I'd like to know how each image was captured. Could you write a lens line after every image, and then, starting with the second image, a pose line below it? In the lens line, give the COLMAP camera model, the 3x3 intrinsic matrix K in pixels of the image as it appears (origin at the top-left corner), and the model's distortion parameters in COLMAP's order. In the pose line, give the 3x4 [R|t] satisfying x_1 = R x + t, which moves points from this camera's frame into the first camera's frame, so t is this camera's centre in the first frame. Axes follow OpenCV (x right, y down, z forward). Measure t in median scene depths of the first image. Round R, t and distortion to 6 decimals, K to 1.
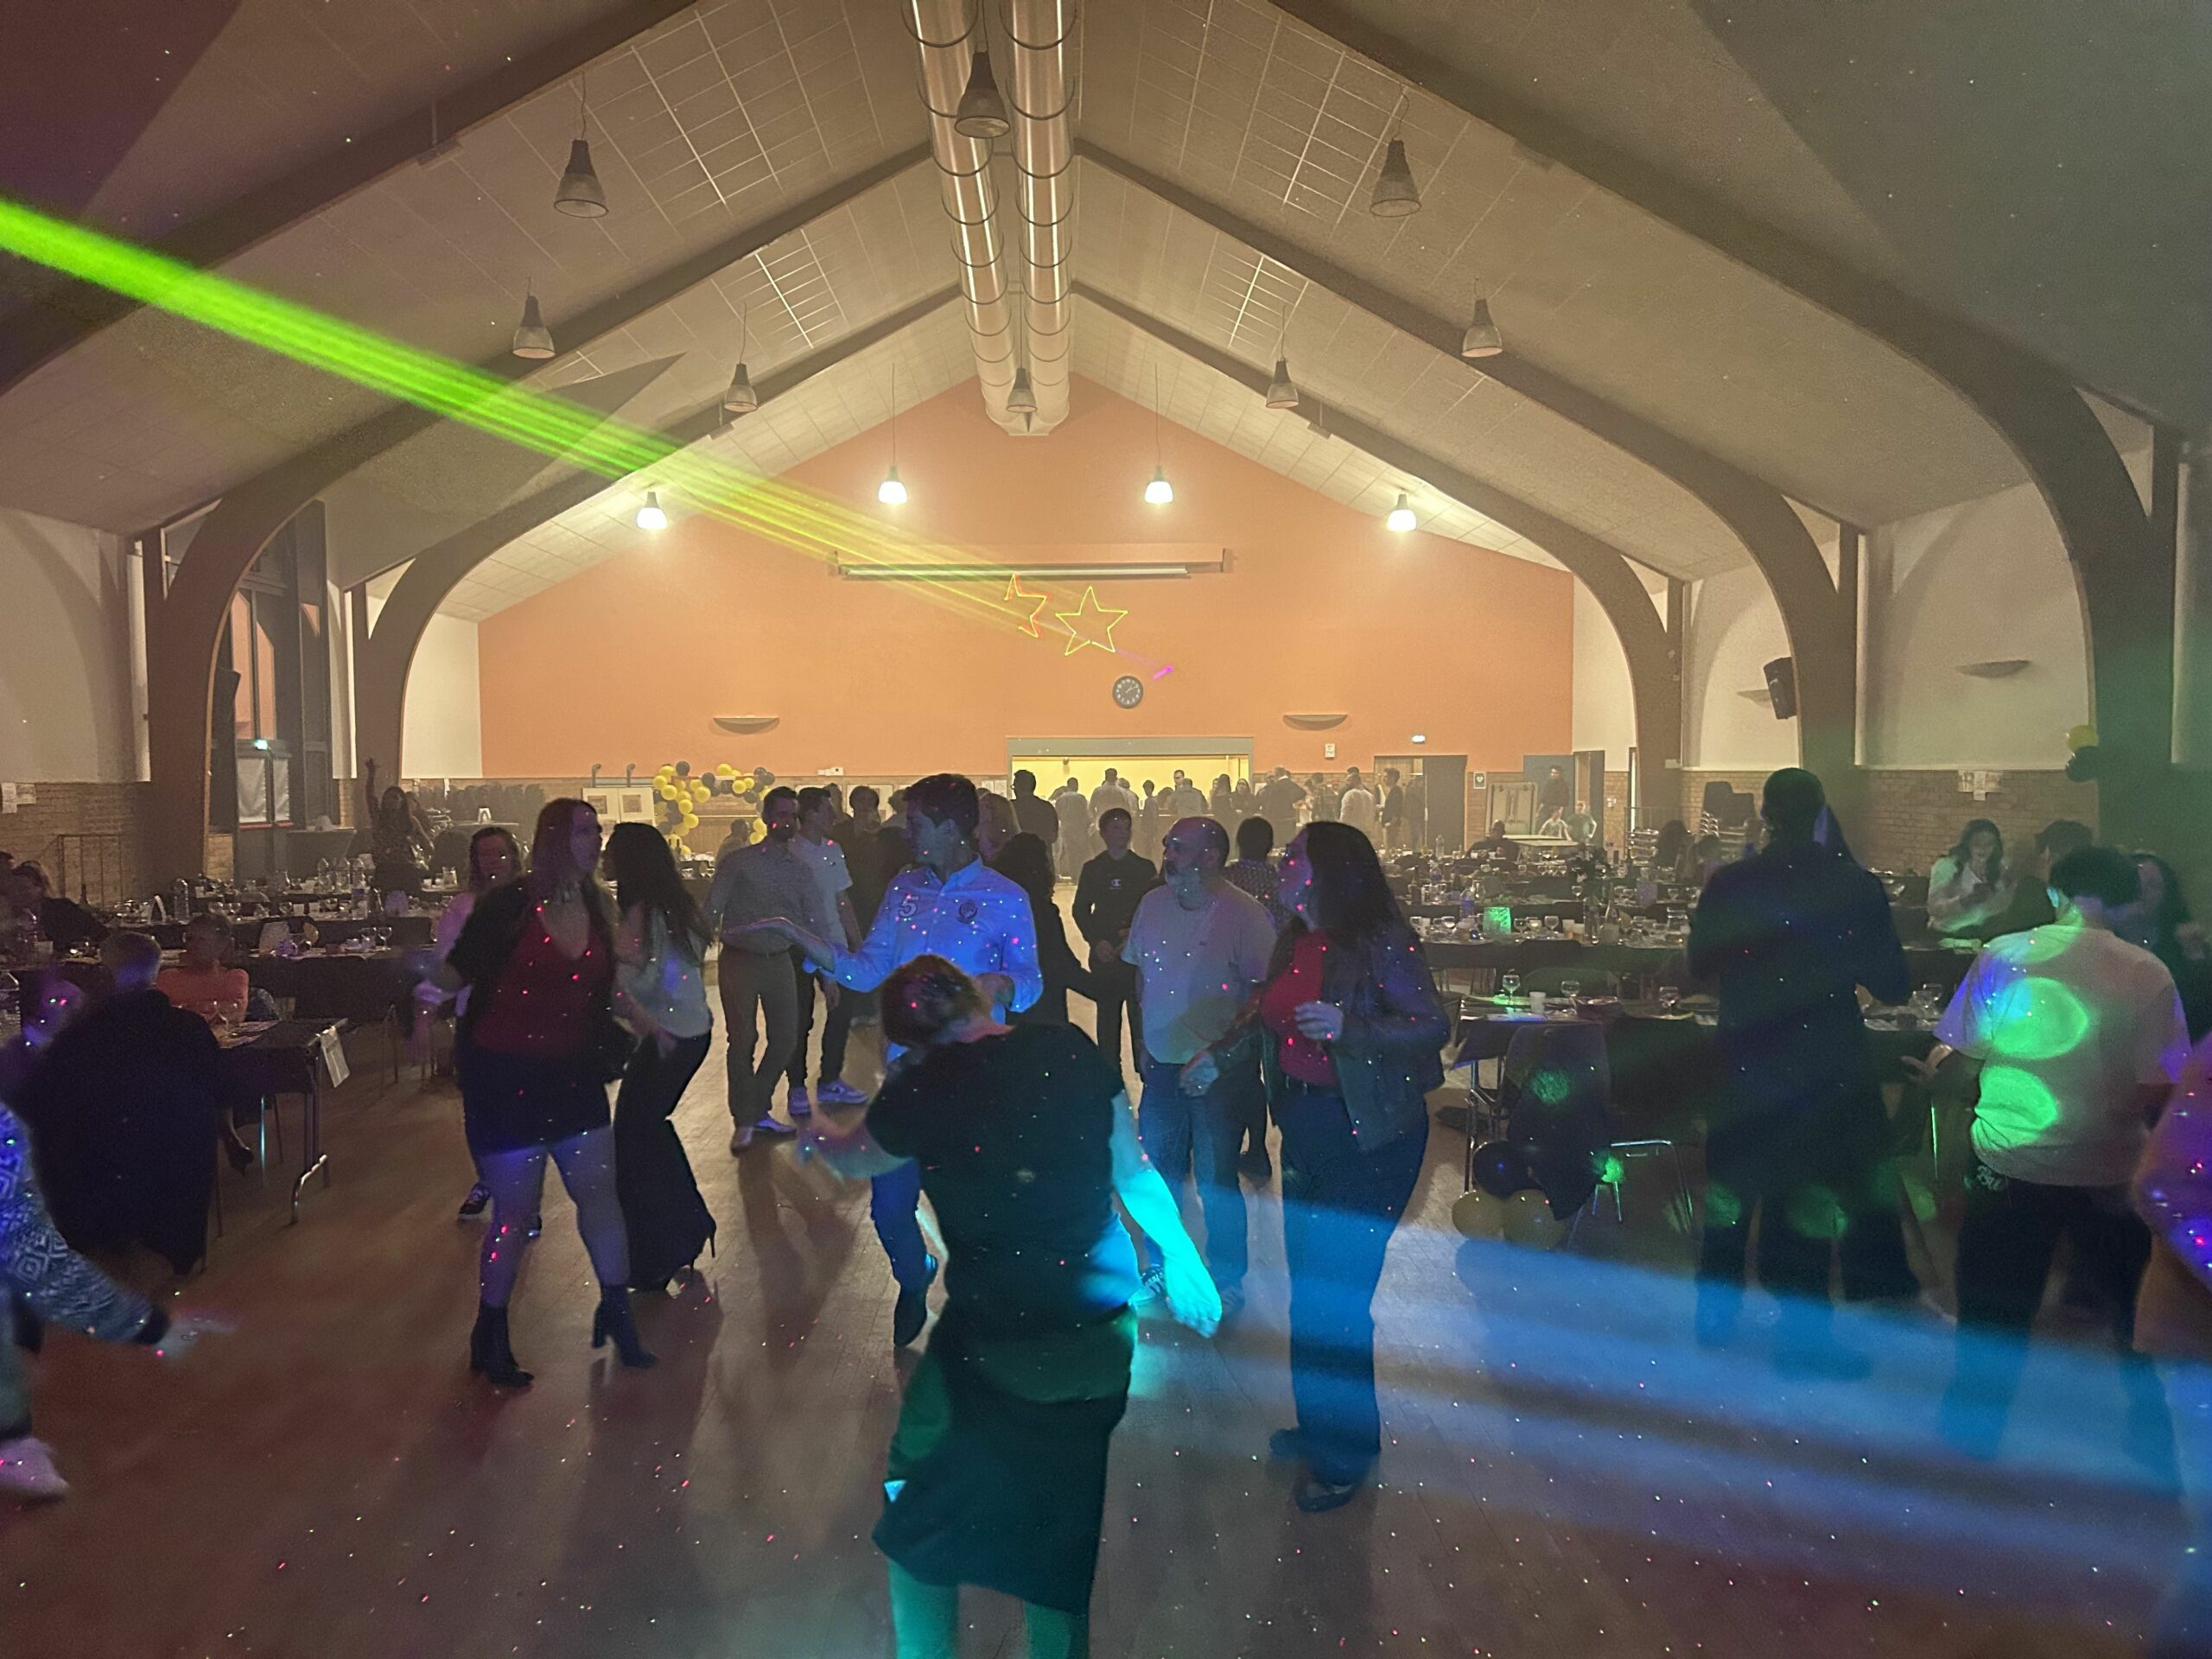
lens RADIAL K [[1687.7, 0, 1109.6], [0, 1687.7, 836.1], [0, 0, 1]] dist [0.033793, -0.006144]
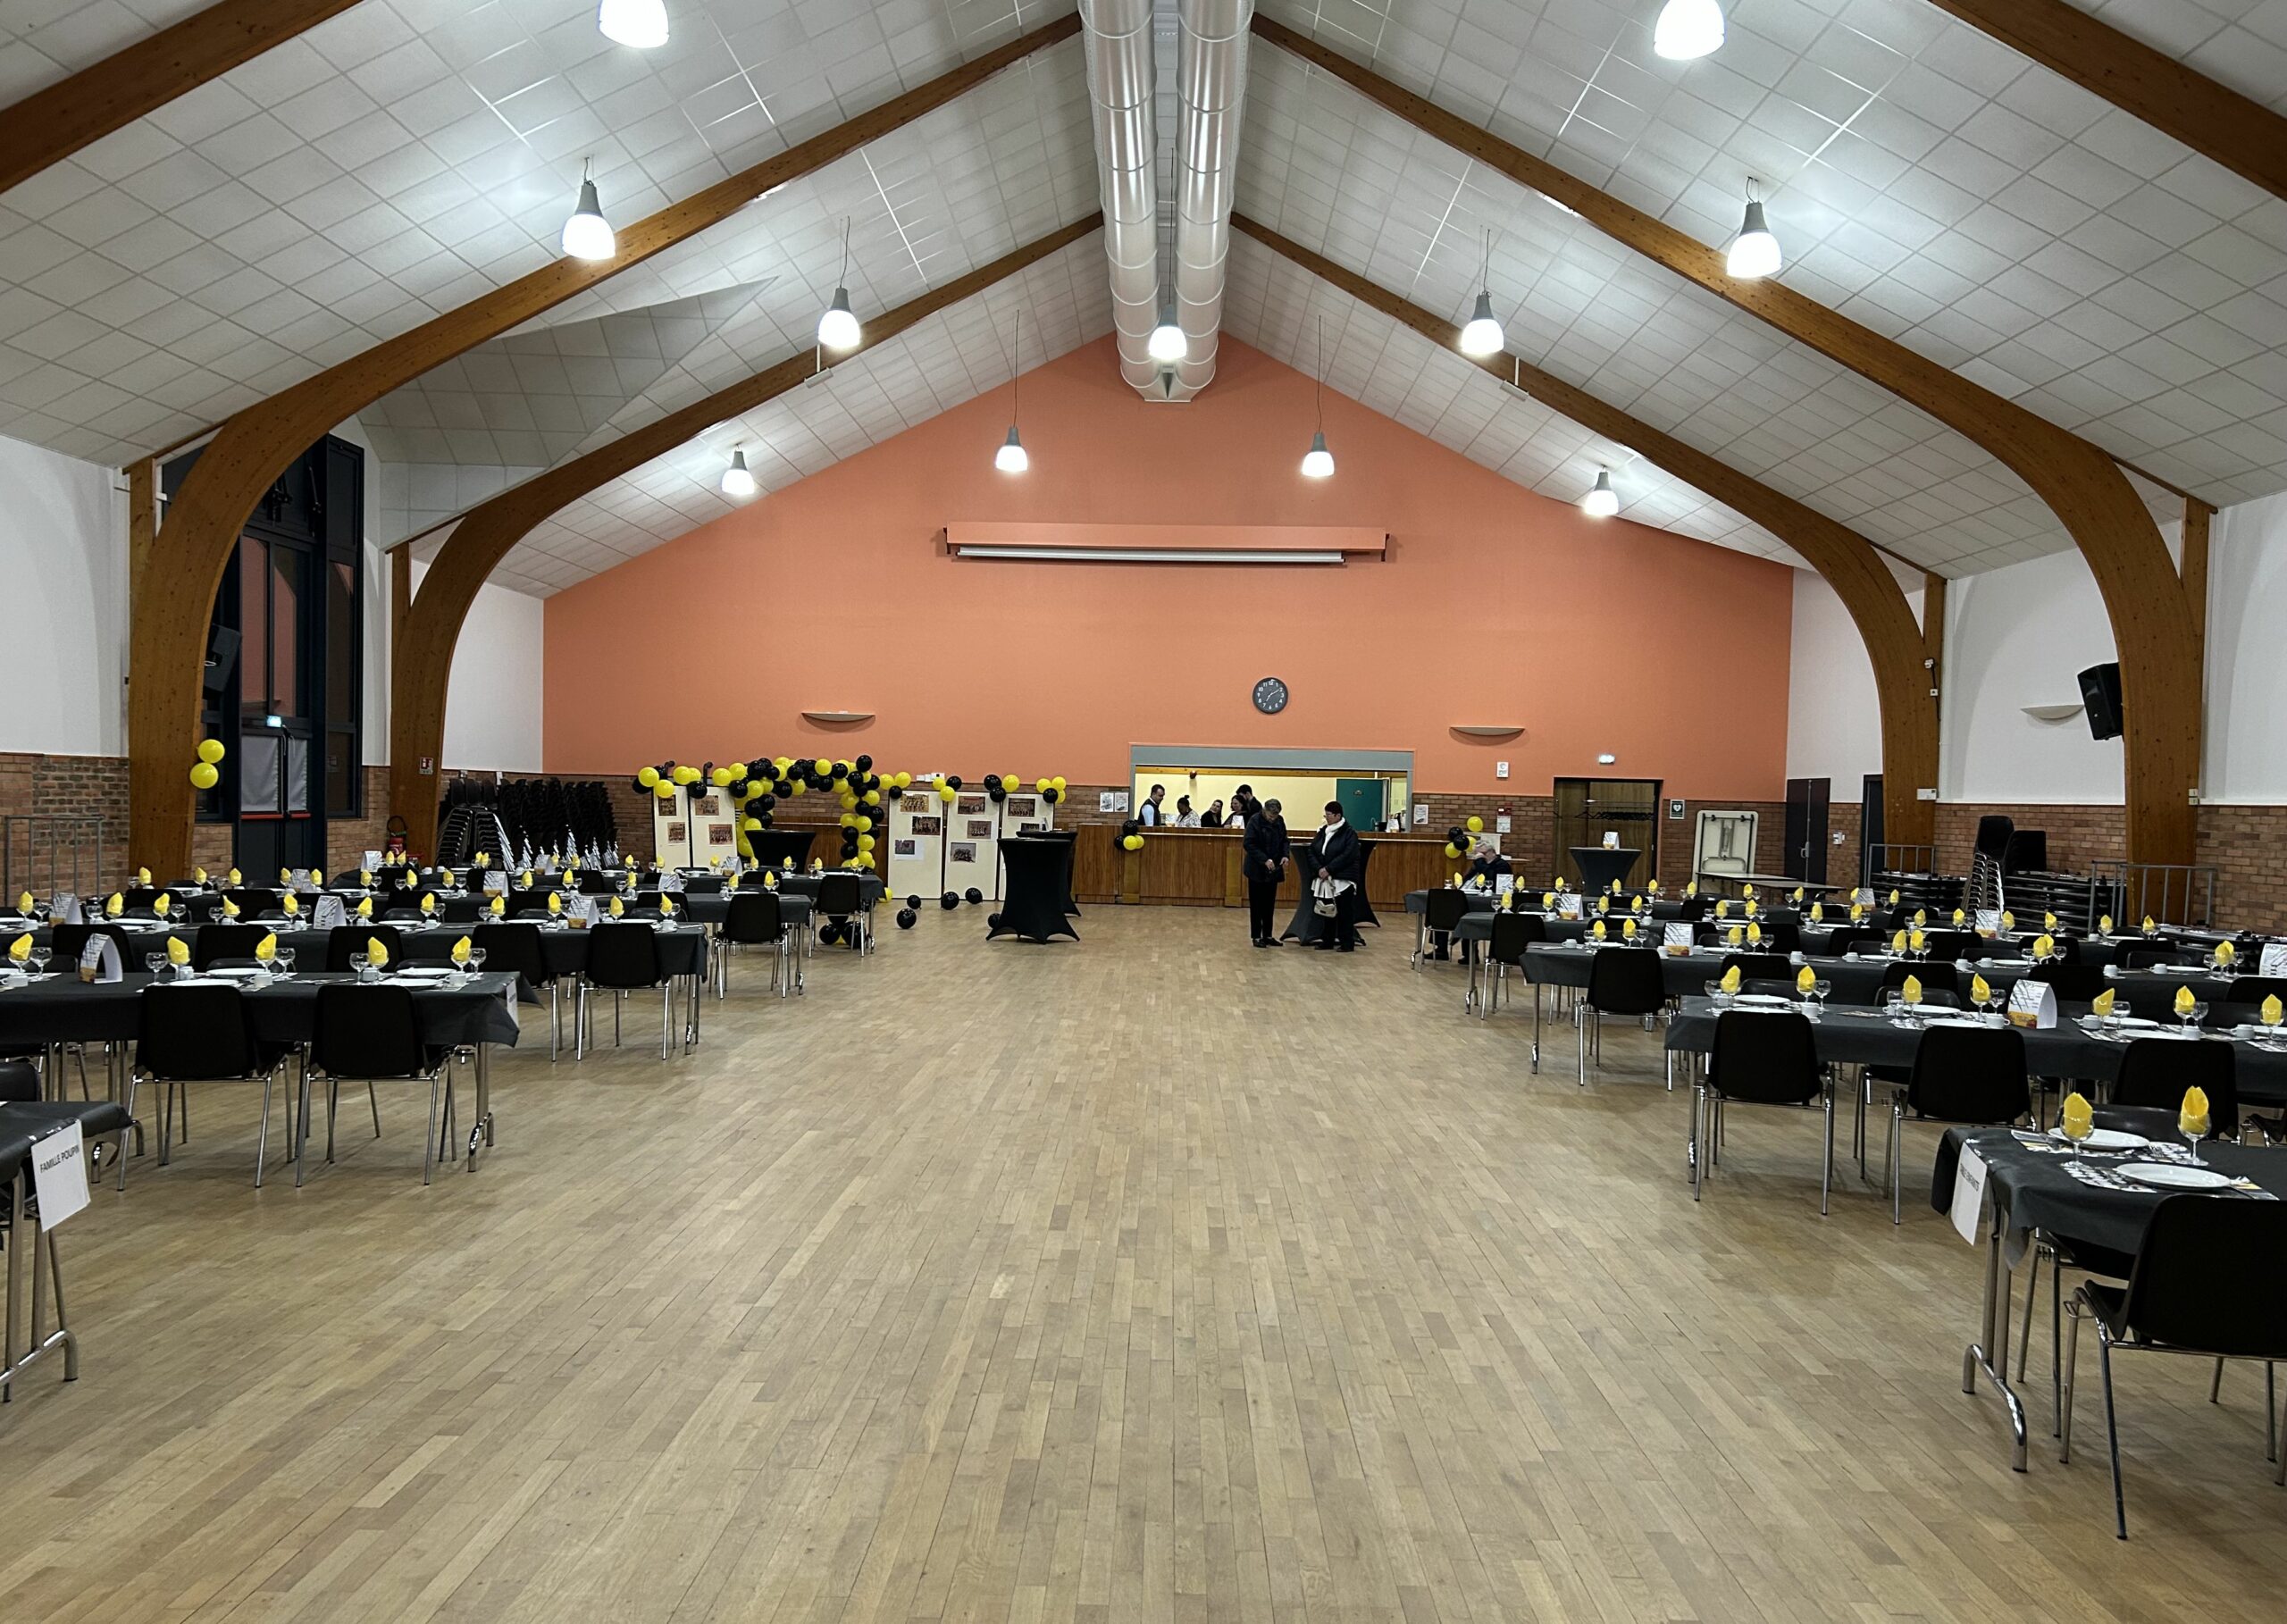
lens RADIAL K [[1725.8, 0, 1145.8], [0, 1725.8, 812.2], [0, 0, 1]] dist [0.014760, 0.001959]
pose [[0.998785, 0.030338, -0.038832, -0.019548], [-0.031463, 0.999093, -0.028699, 0.002765], [0.037926, 0.029886, 0.998834, 0.120102]]
